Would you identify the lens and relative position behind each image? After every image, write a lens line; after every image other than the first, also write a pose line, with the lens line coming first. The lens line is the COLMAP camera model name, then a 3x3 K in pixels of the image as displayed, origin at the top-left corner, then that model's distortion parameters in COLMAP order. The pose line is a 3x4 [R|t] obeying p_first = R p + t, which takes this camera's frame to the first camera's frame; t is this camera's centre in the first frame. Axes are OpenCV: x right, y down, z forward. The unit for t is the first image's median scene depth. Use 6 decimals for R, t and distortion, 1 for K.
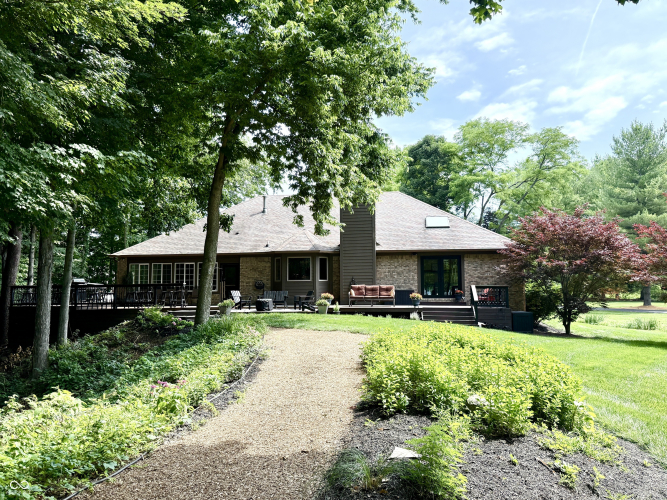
lens RADIAL K [[543.0, 0, 335.1], [0, 543.0, 248.7], [0, 0, 1]] dist [-0.010253, -0.002408]
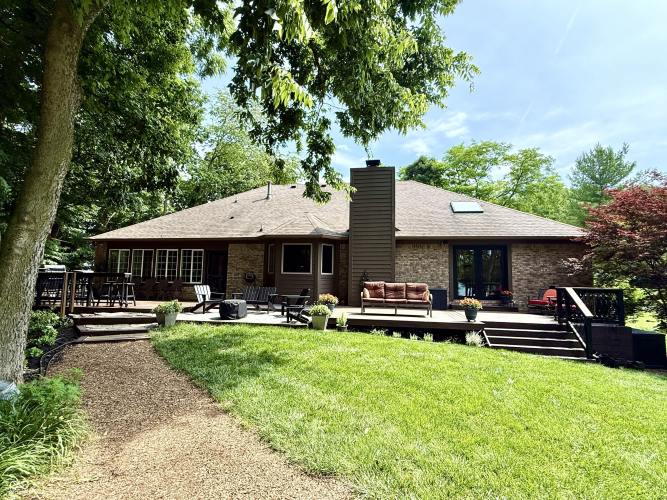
lens RADIAL K [[329.1, 0, 328.7], [0, 329.1, 248.2], [0, 0, 1]] dist [0.003517, 0.000193]
pose [[0.998336, 0.017312, -0.055008, 0.005786], [-0.017990, 0.999768, -0.011864, 0.027169], [0.054790, 0.012834, 0.998415, 0.526214]]
